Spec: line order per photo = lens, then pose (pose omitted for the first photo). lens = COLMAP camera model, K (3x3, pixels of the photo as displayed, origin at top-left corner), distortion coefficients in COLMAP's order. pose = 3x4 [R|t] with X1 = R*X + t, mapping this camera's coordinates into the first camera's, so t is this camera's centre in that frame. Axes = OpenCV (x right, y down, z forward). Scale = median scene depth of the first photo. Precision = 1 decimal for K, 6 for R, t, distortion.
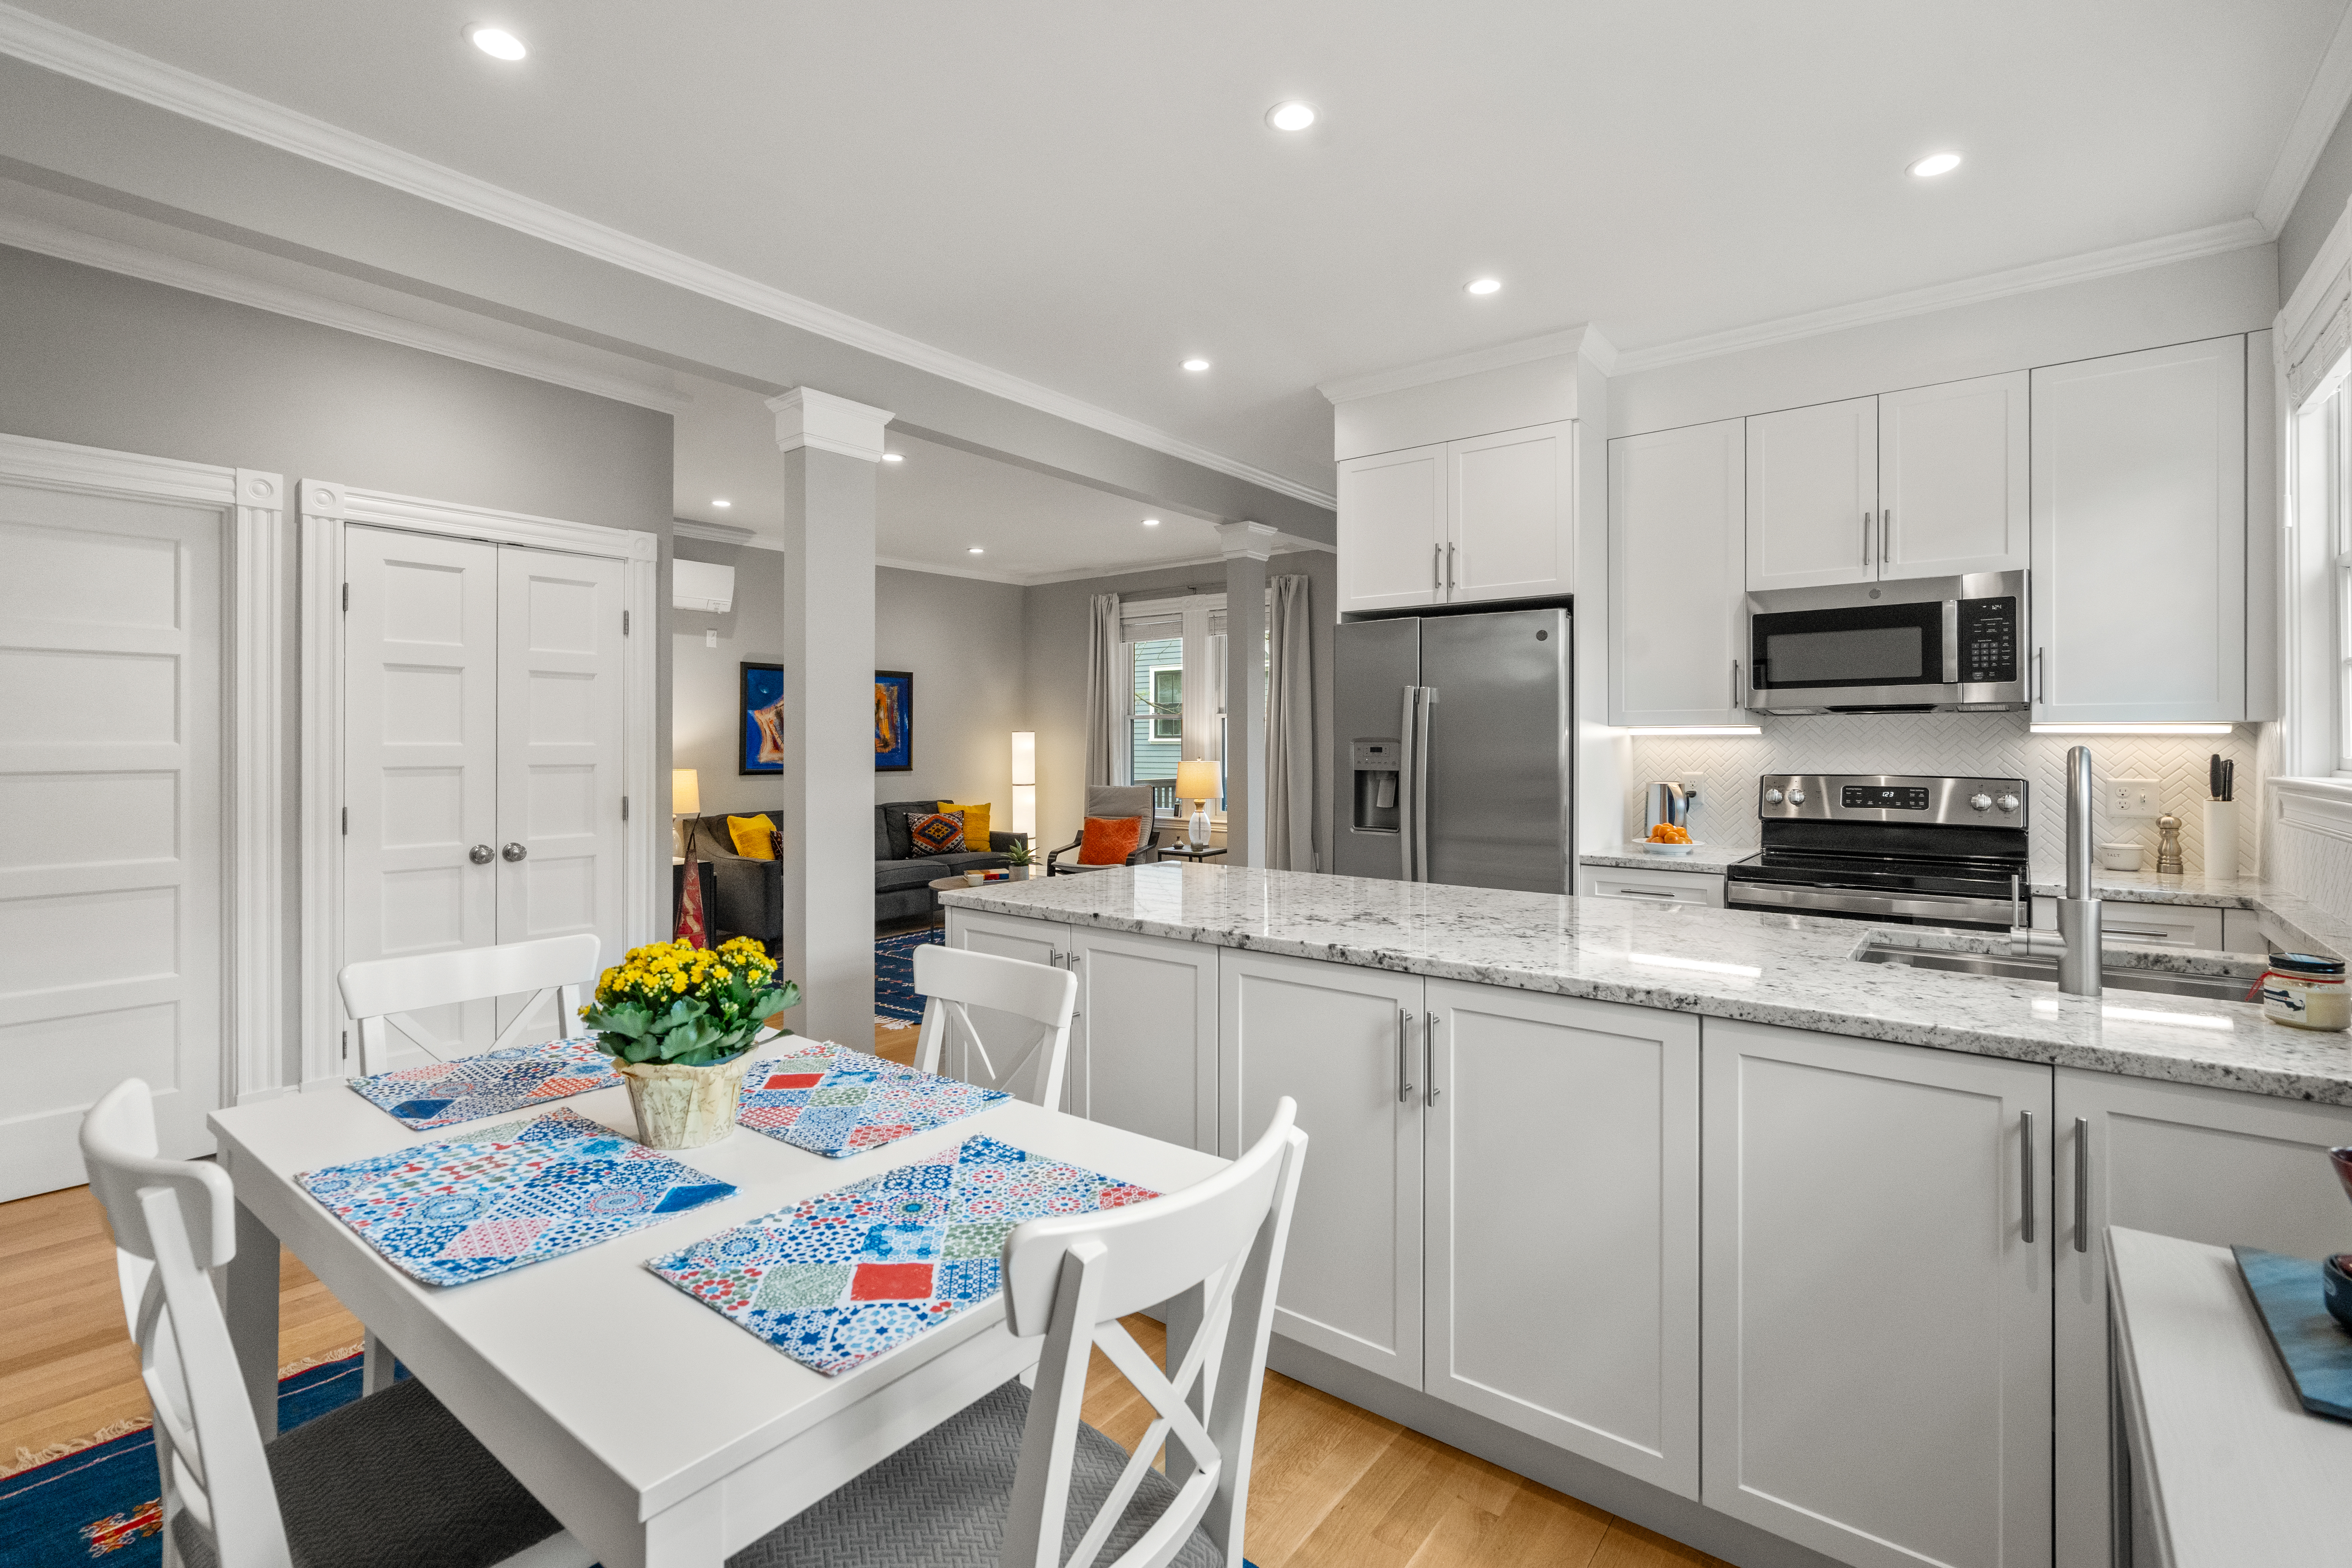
lens RADIAL K [[1062.5, 0, 1152.2], [0, 1062.5, 747.5], [0, 0, 1]] dist [-0.006609, 0.002120]
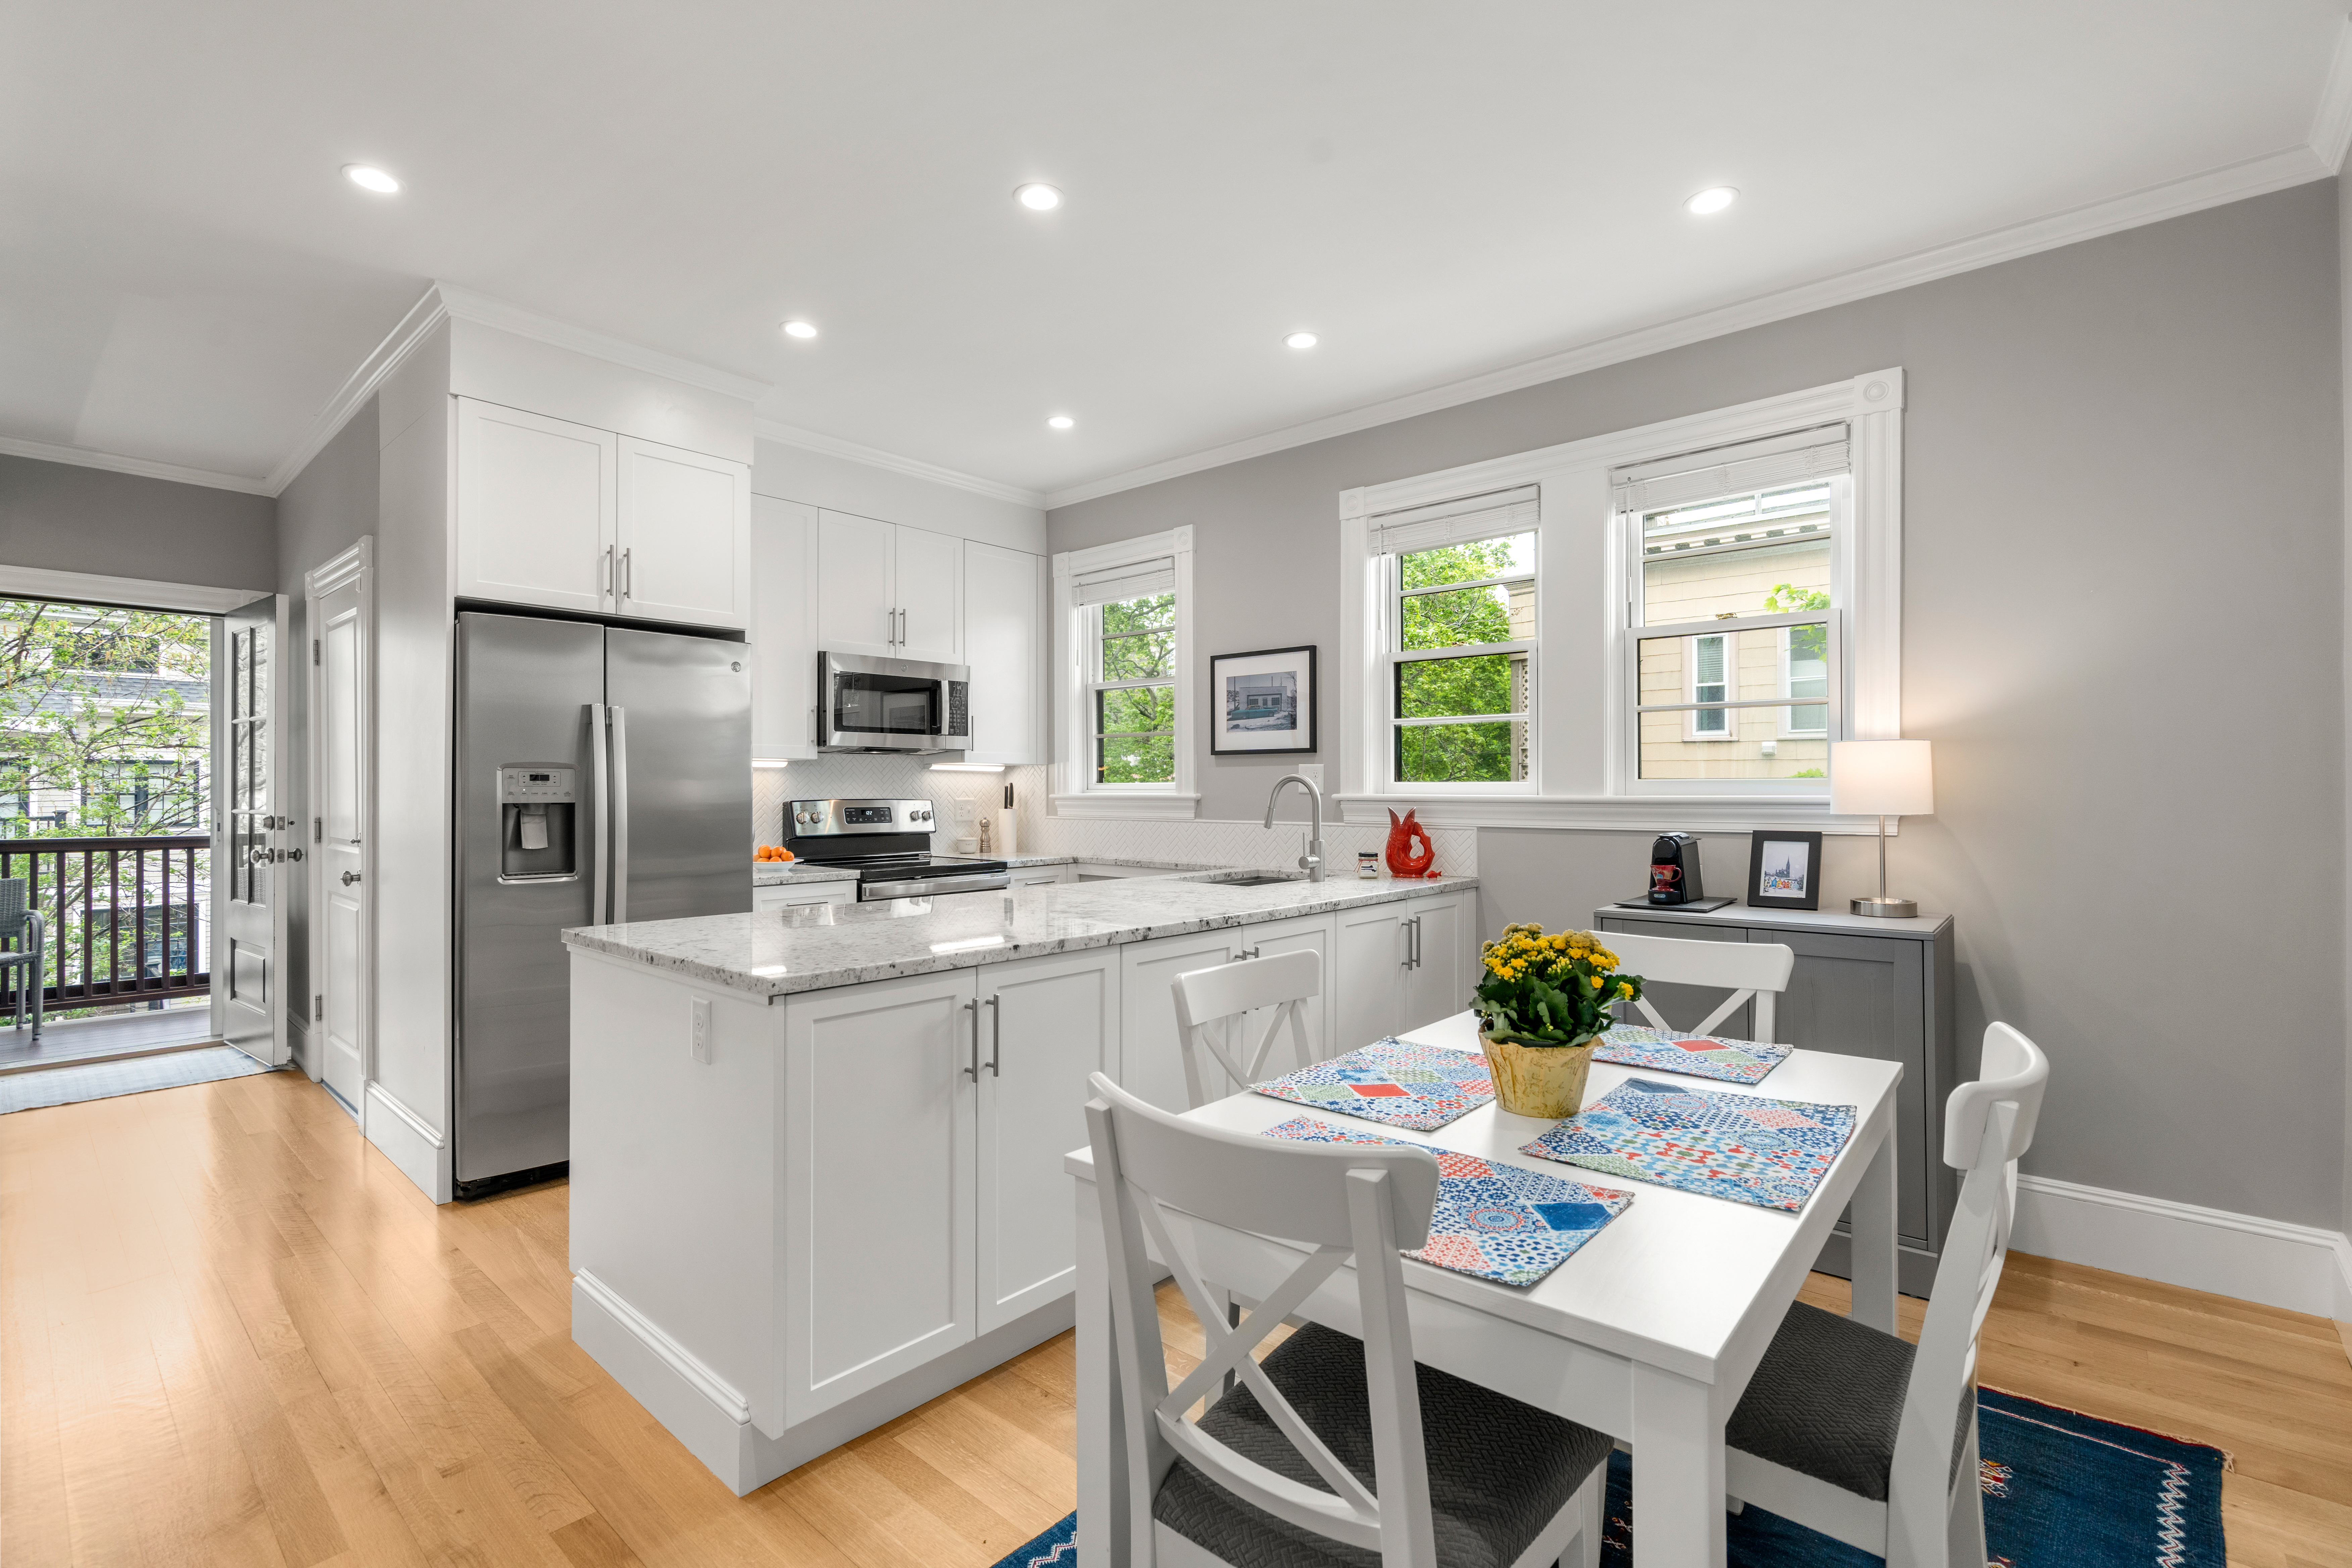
lens RADIAL K [[1062.5, 0, 1156.8], [0, 1062.5, 788.2], [0, 0, 1]] dist [-0.006609, 0.002120]
pose [[0.060976, 0.000131, 0.998139, -0.310509], [0.003294, 0.999995, -0.000332, 0.006776], [-0.998134, 0.003308, 0.060975, 0.263919]]
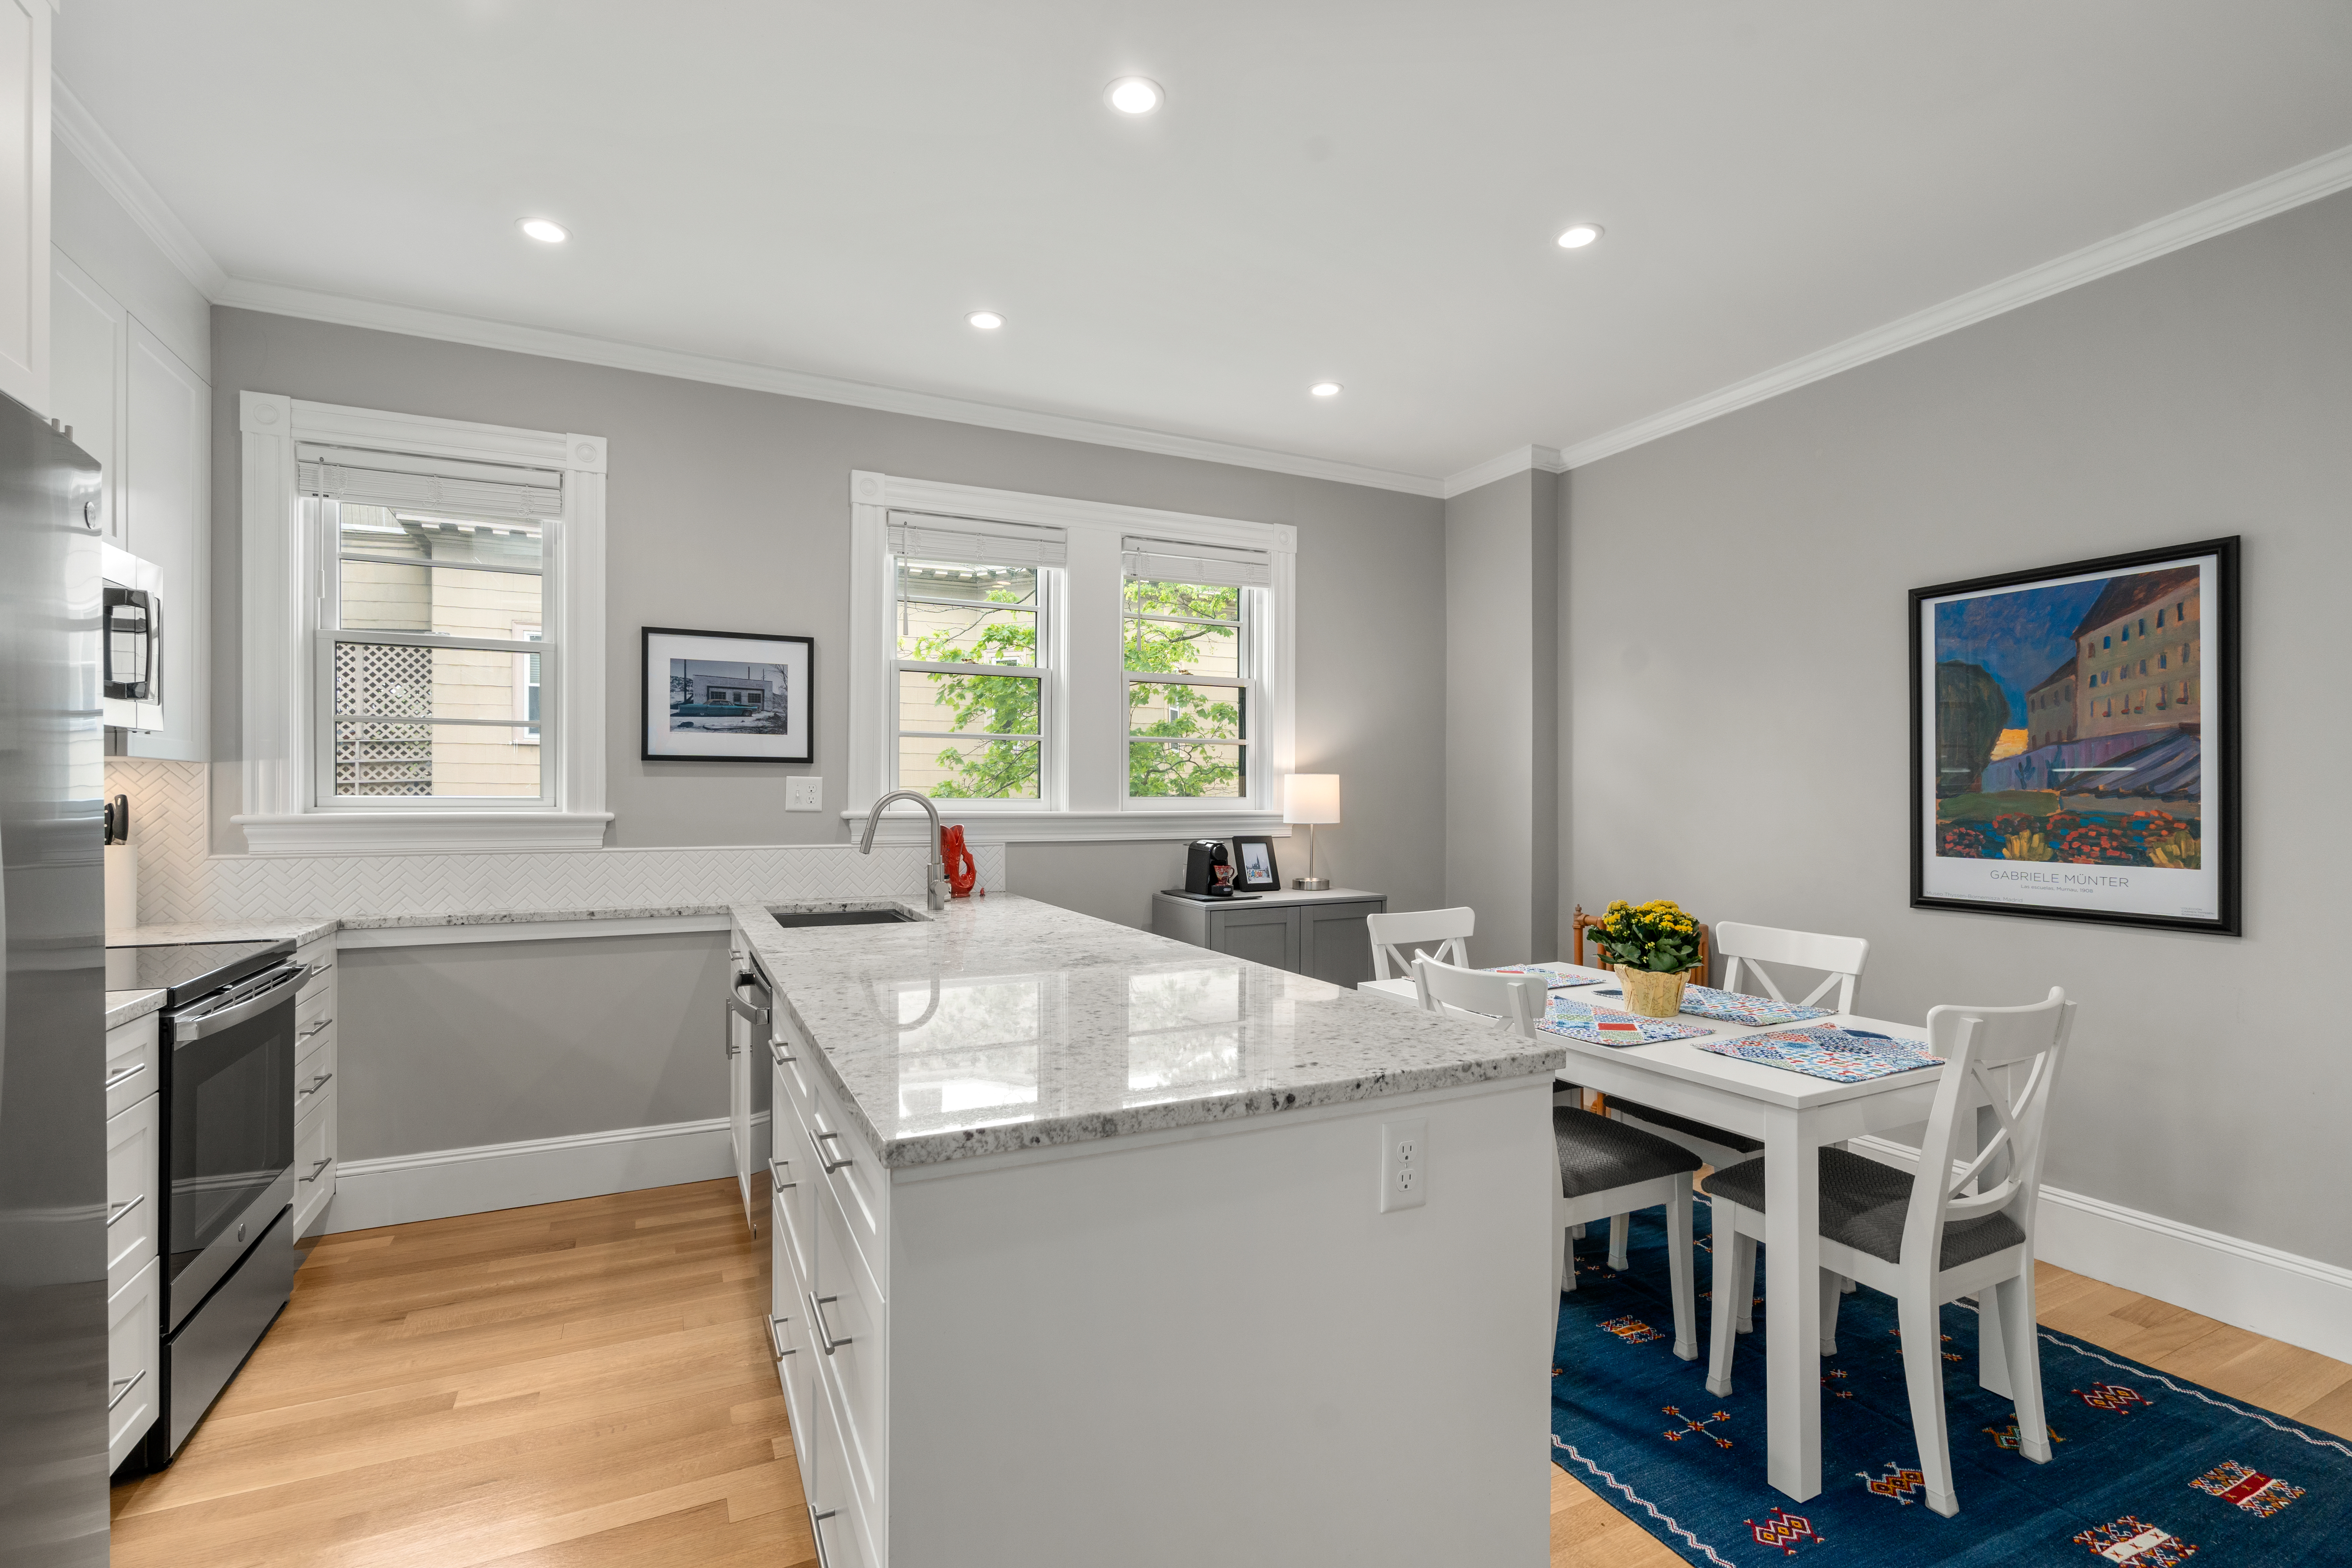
lens RADIAL K [[1062.5, 0, 1164.6], [0, 1062.5, 794.6], [0, 0, 1]] dist [-0.006609, 0.002120]
pose [[-0.901183, -0.005251, 0.433408, -0.091246], [-0.004126, 0.999985, 0.003537, -0.000300], [-0.433420, 0.001399, -0.901191, 0.588279]]
